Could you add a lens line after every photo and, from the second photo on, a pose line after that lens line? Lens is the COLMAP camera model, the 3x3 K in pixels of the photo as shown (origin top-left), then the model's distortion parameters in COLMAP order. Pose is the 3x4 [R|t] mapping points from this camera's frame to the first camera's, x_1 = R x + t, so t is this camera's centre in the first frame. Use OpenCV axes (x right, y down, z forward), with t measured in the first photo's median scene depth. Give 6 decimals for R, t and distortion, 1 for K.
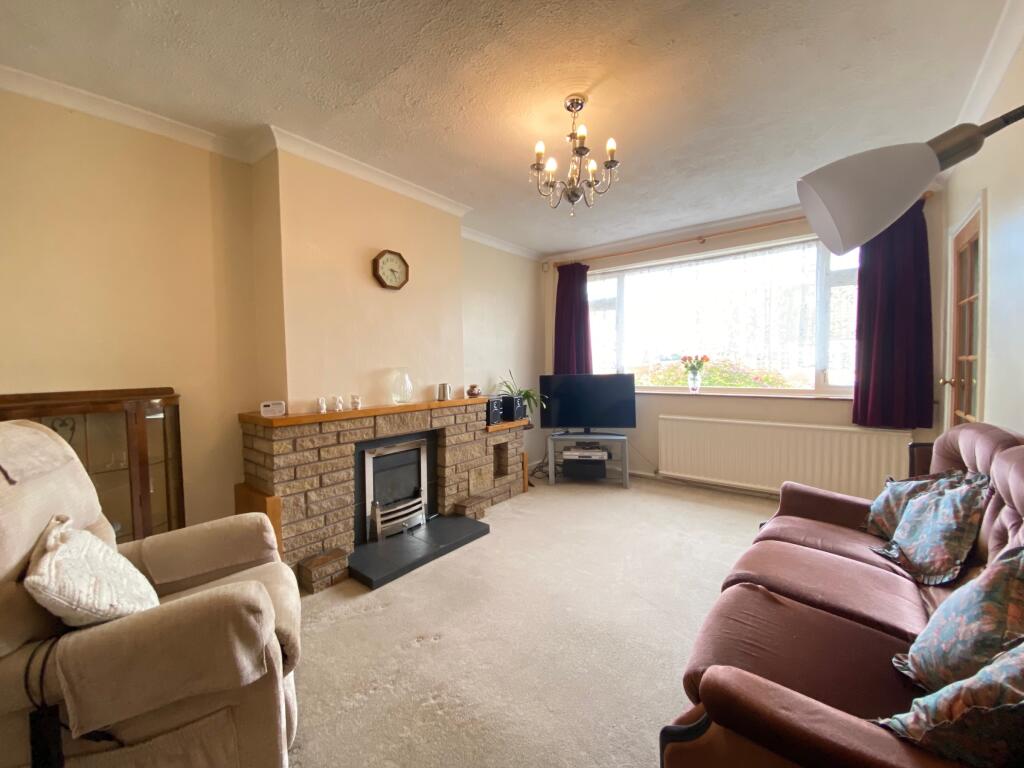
lens RADIAL K [[411.9, 0, 512.0], [0, 411.9, 384.0], [0, 0, 1]] dist [0.012915, -0.018444]
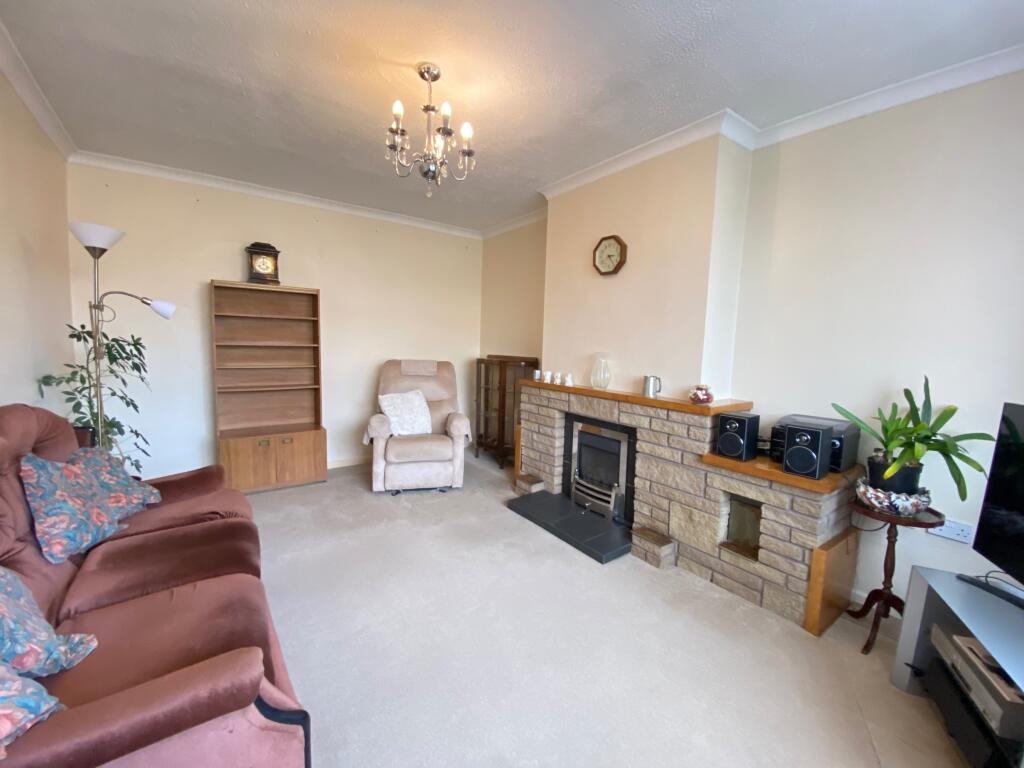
lens RADIAL K [[411.9, 0, 512.0], [0, 411.9, 384.0], [0, 0, 1]] dist [0.012915, -0.018444]
pose [[-0.274262, 0.106283, -0.955764, 0.734603], [-0.068211, 0.989220, 0.129577, -0.078004], [0.959233, 0.100732, -0.264056, 1.026541]]
